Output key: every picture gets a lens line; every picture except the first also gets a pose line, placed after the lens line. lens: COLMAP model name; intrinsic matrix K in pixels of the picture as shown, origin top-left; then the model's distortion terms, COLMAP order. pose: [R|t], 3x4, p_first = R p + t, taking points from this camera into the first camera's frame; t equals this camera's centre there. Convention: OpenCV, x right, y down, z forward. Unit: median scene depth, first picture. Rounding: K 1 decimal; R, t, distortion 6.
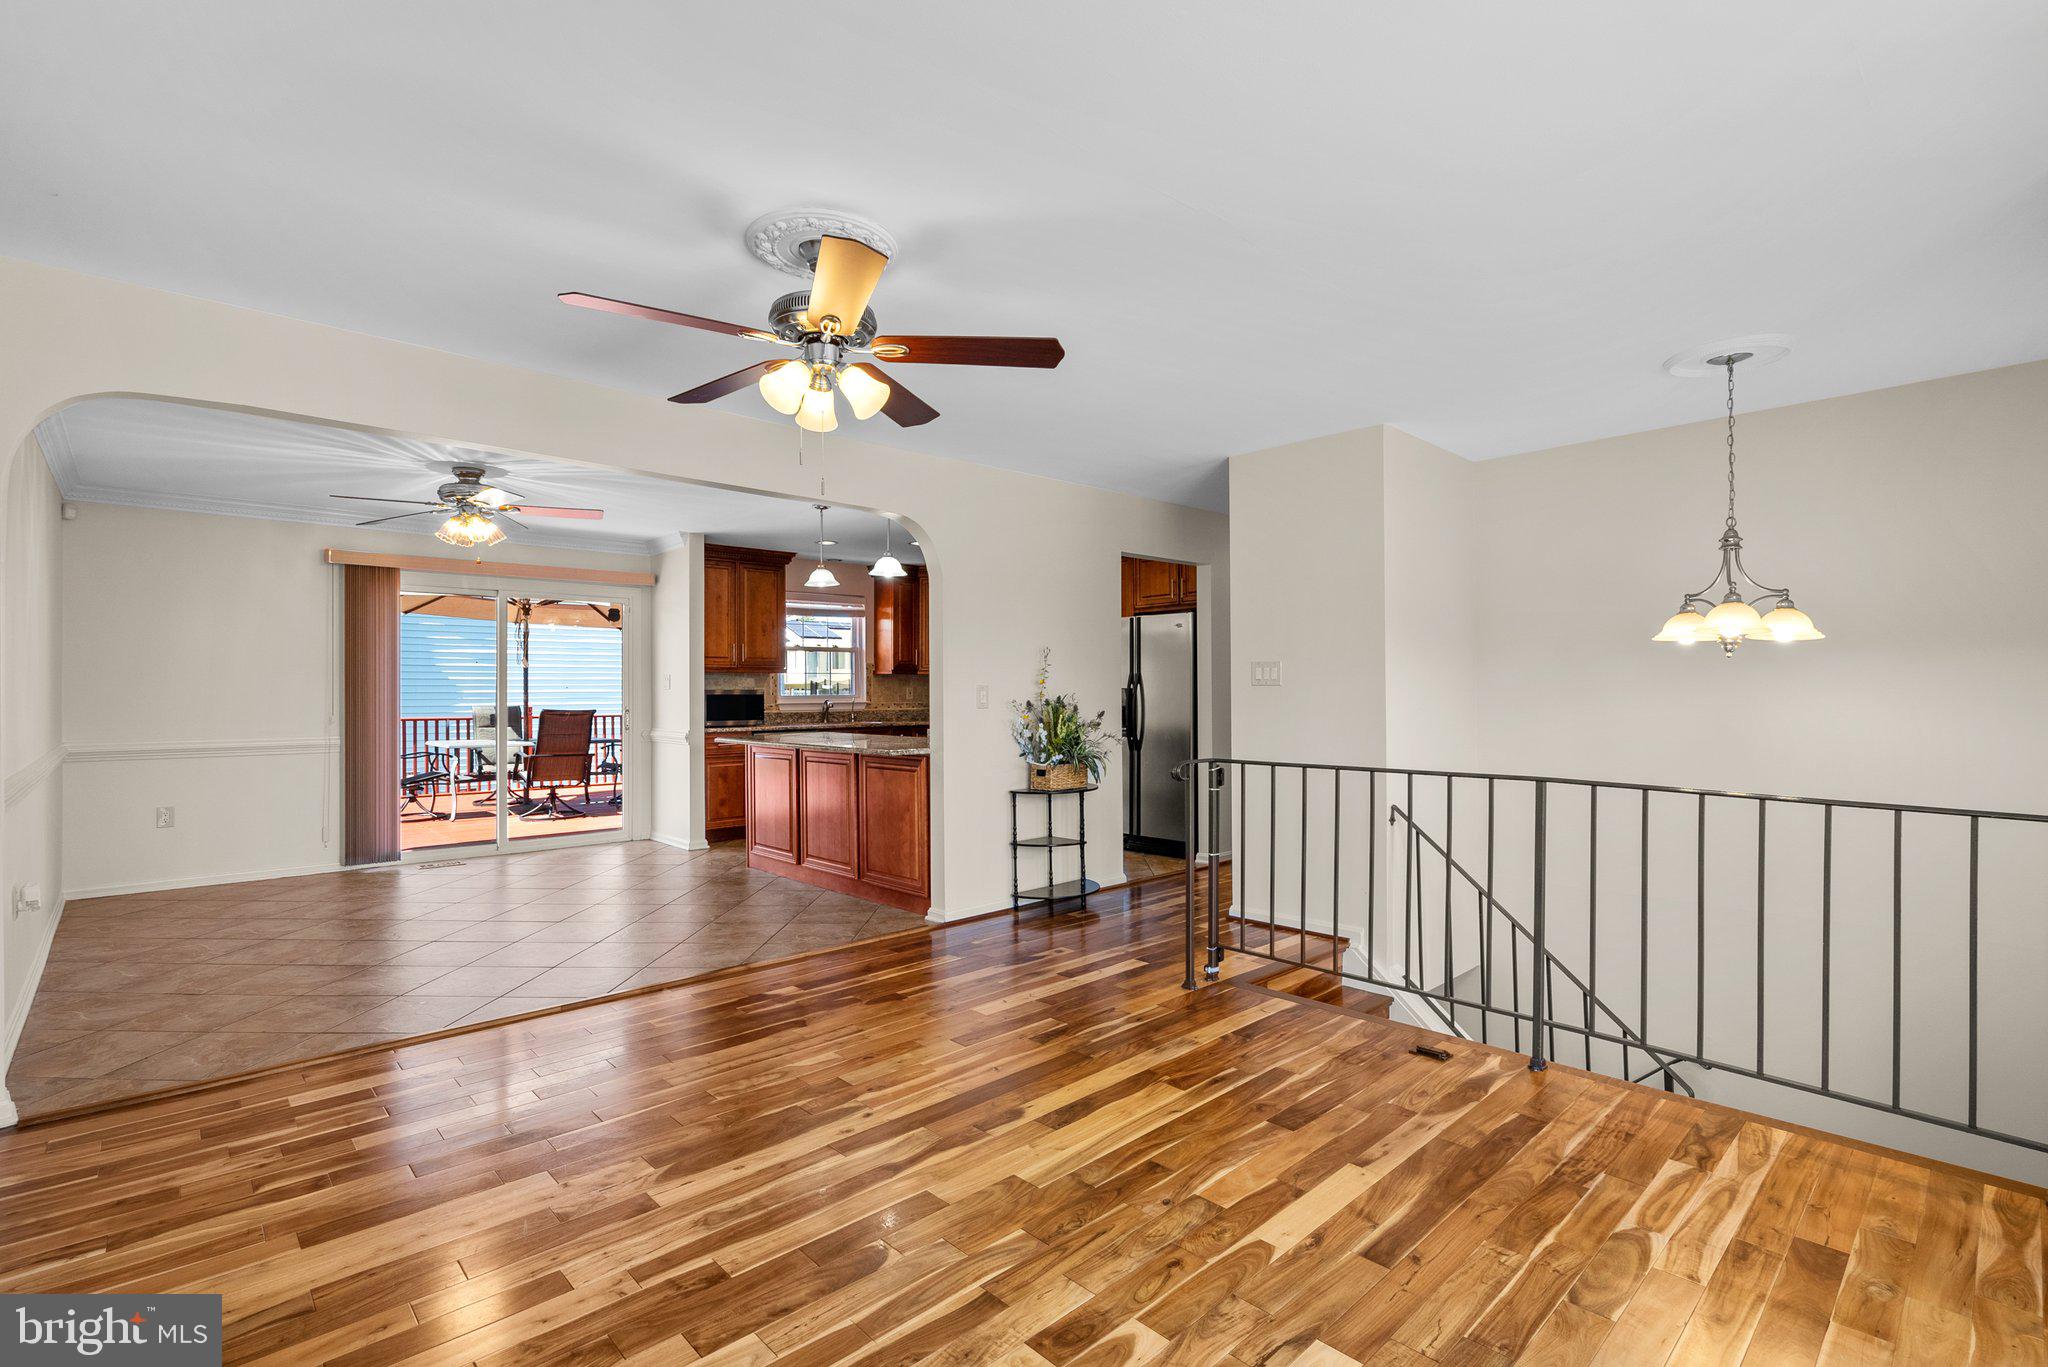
lens RADIAL K [[956.3, 0, 1024.0], [0, 956.3, 683.5], [0, 0, 1]] dist [-0.001784, 0.000113]
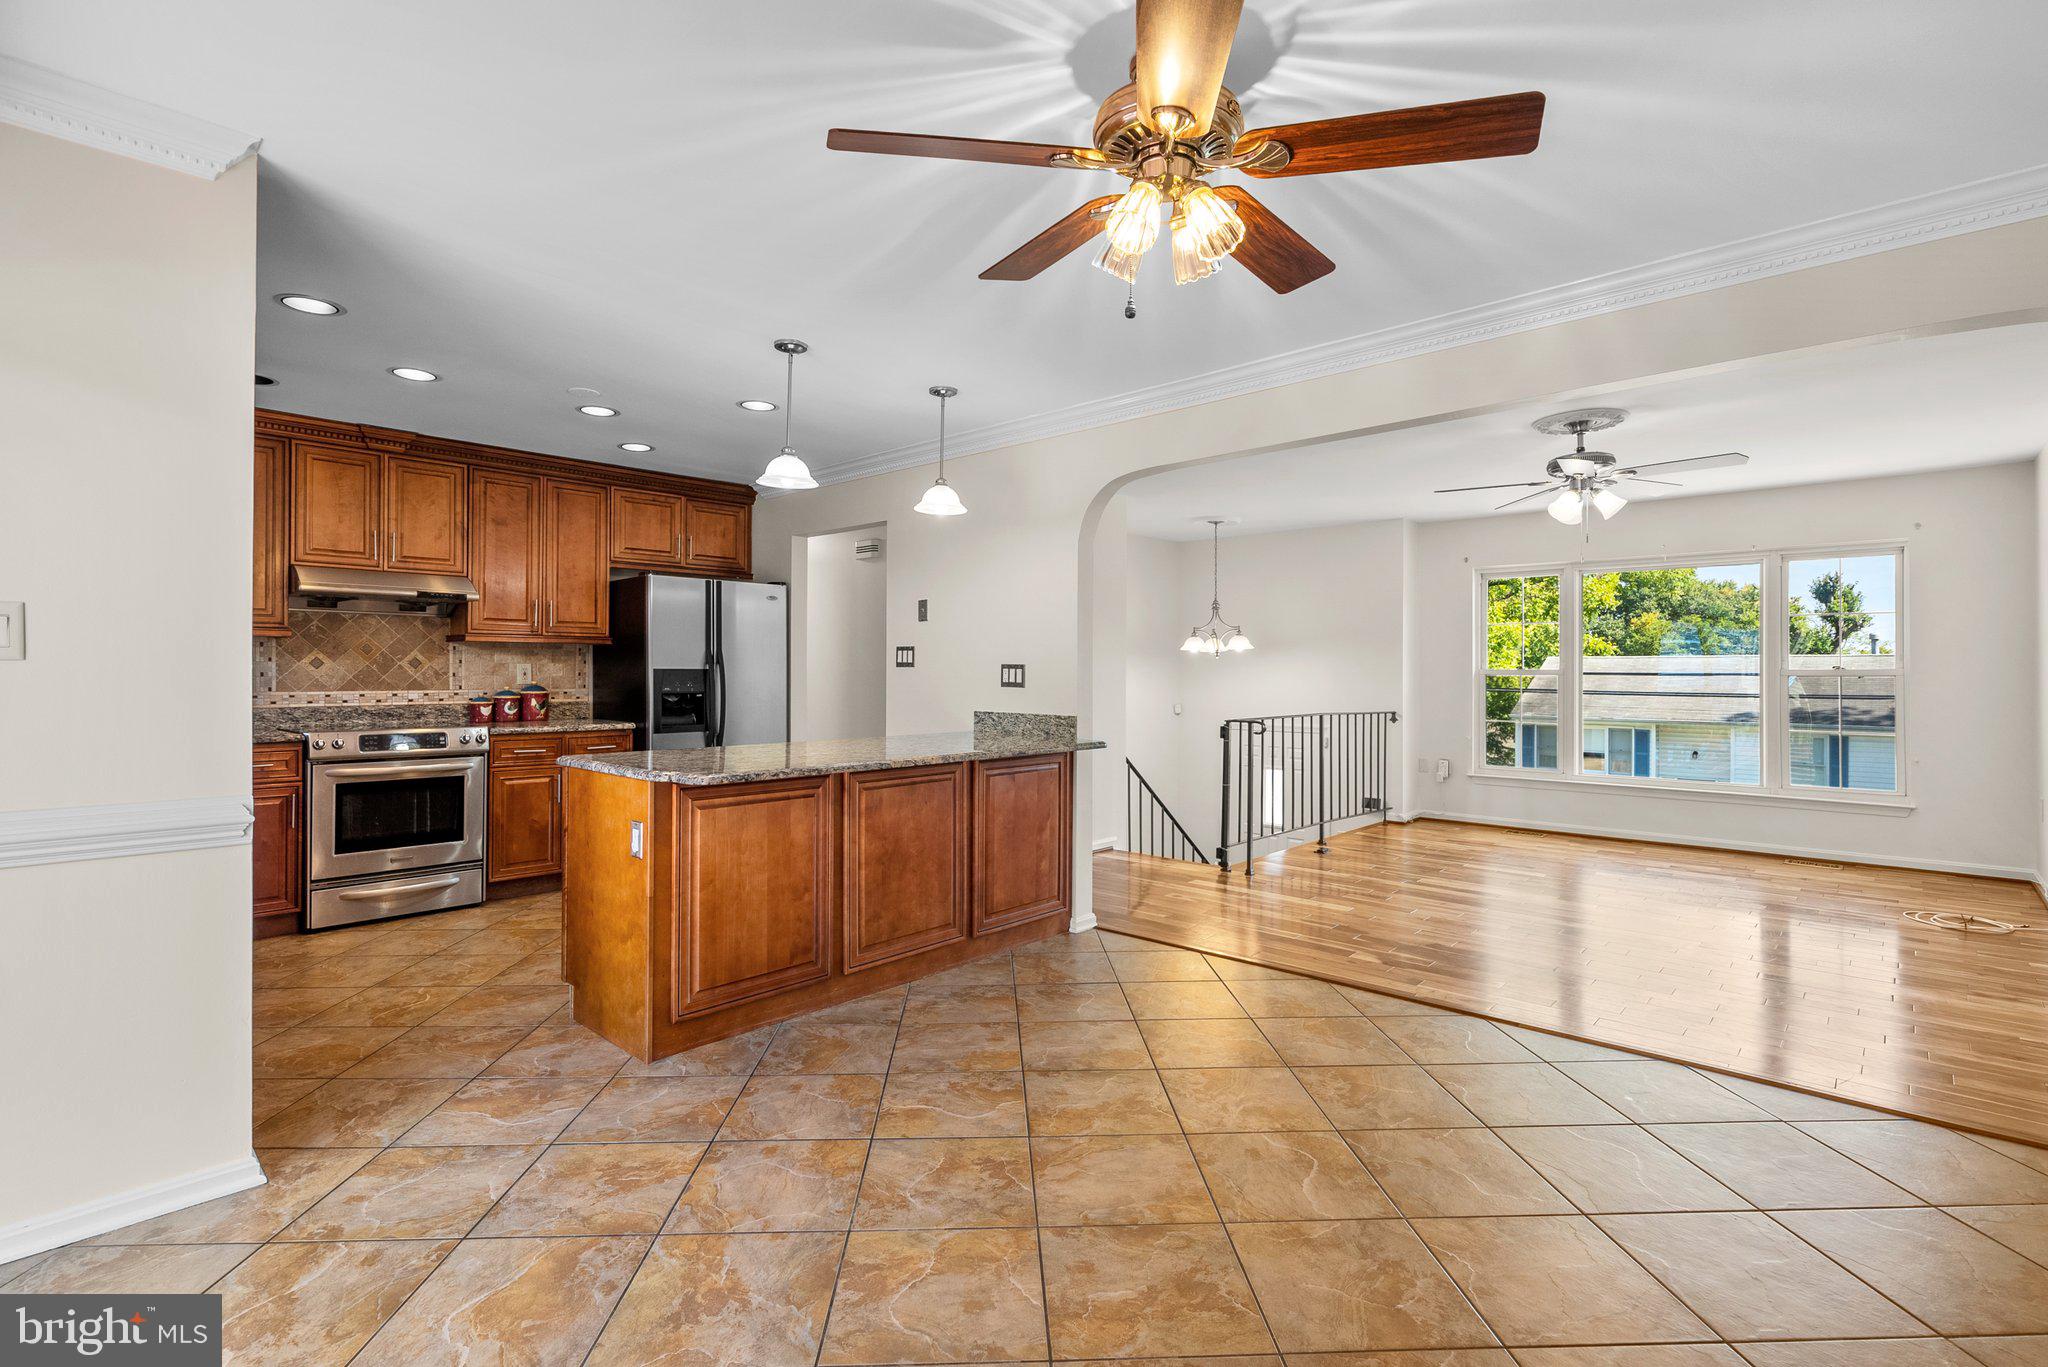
lens RADIAL K [[947.7, 0, 1020.9], [0, 947.7, 673.6], [0, 0, 1]] dist [-0.001371, 0.000400]
pose [[-0.072887, 0.001239, 0.997339, -1.577931], [-0.010191, 0.999946, -0.001987, 0.016868], [-0.997288, -0.010308, -0.072870, 1.816554]]
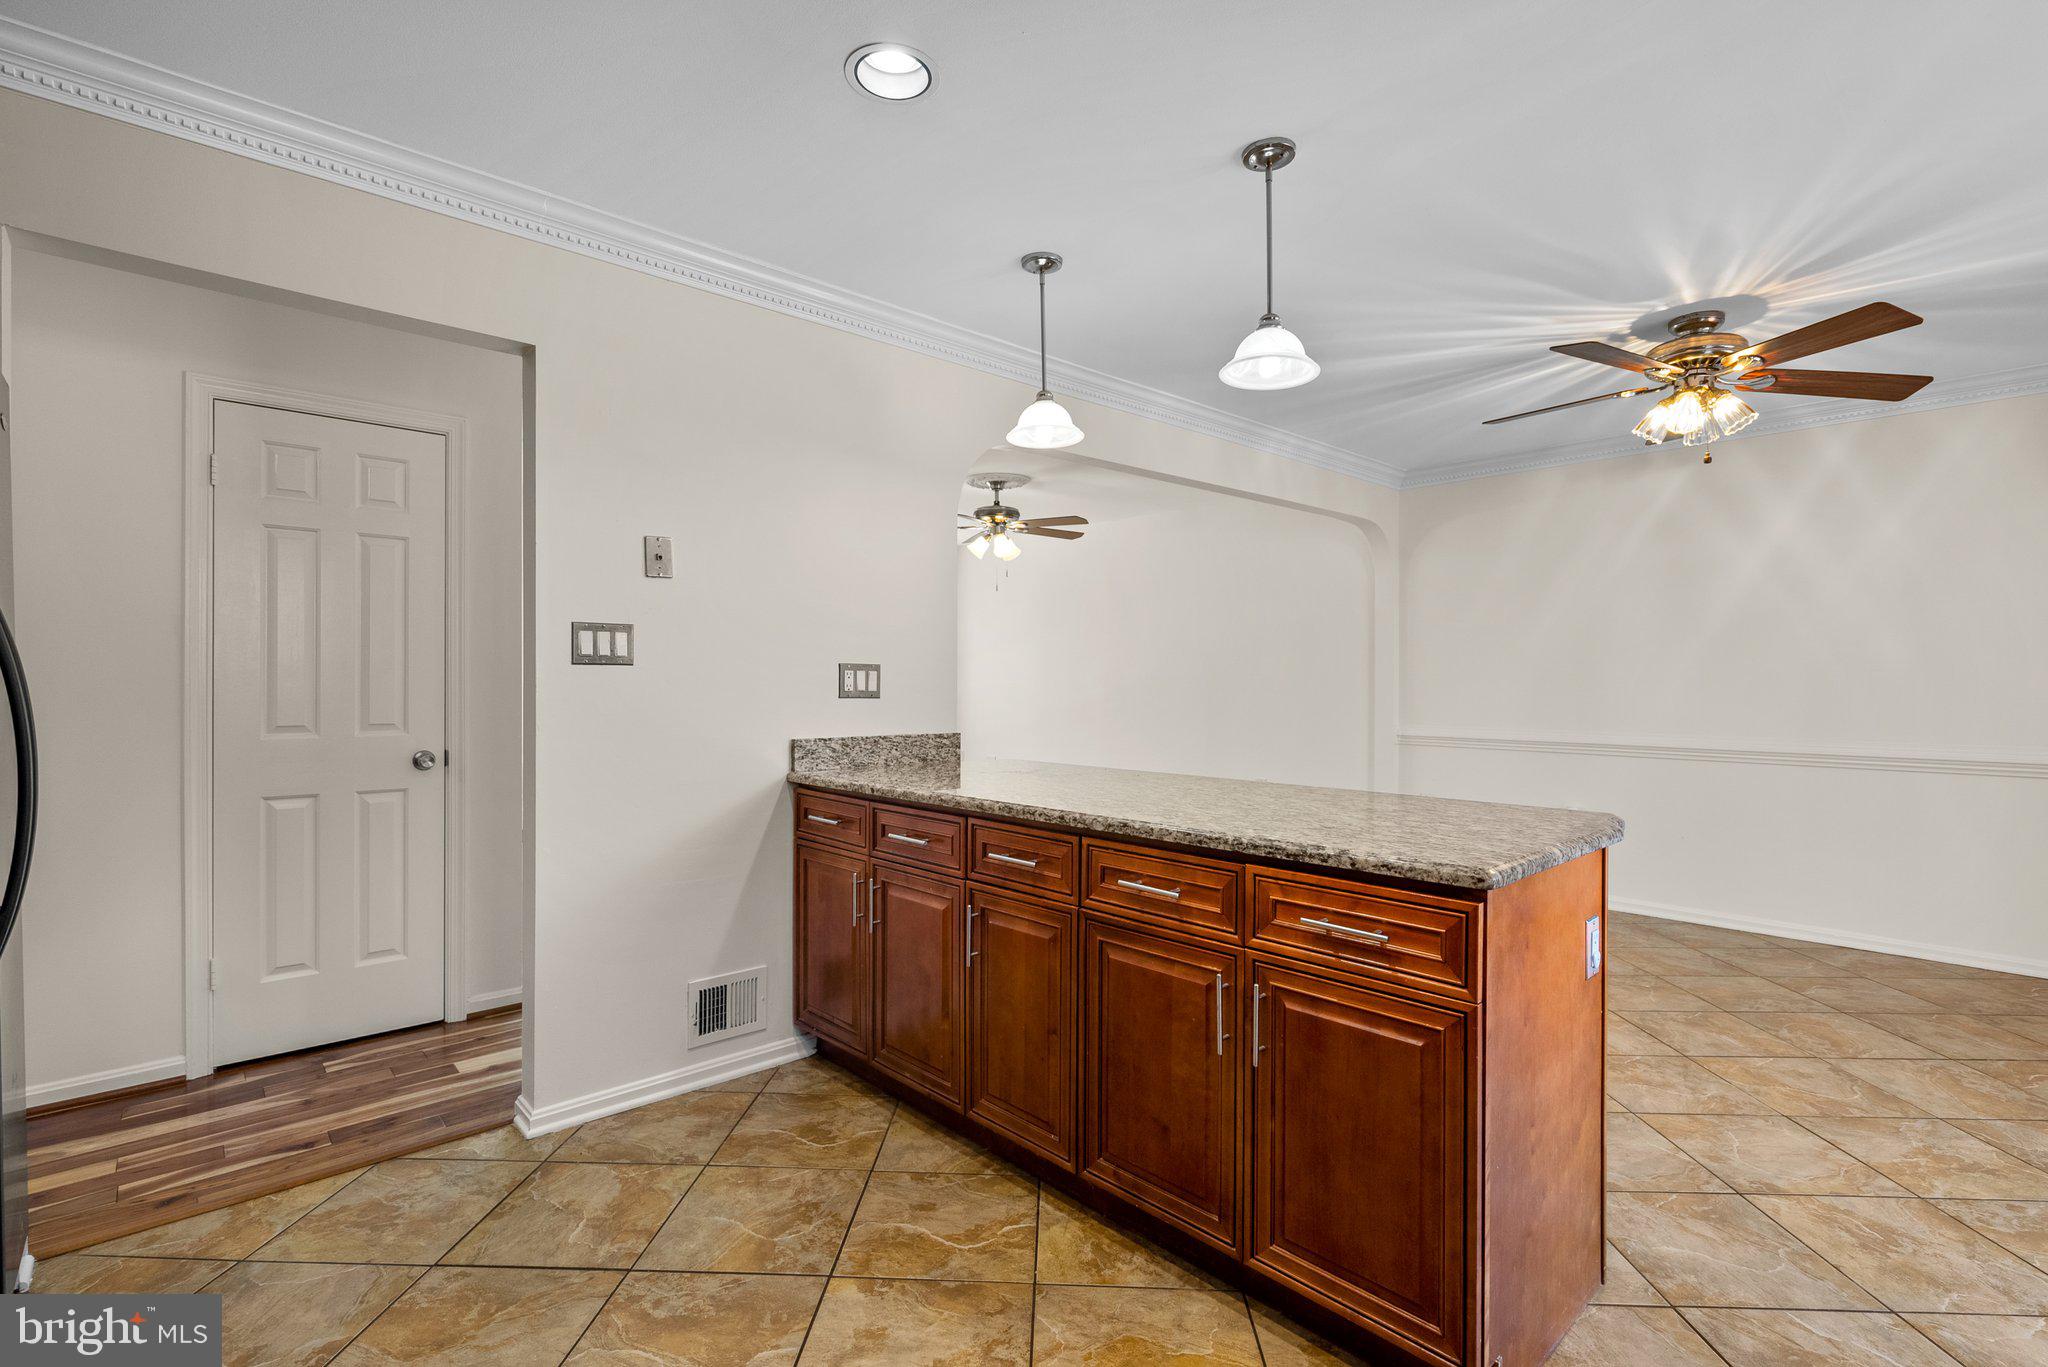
lens RADIAL K [[943.2, 0, 993.3], [0, 943.2, 698.3], [0, 0, 1]] dist [-0.000831, 0.001021]
pose [[-0.999878, -0.003941, 0.015124, -0.222986], [-0.003665, 0.999827, 0.018242, 0.016767], [-0.015193, 0.018185, -0.999719, 2.726863]]
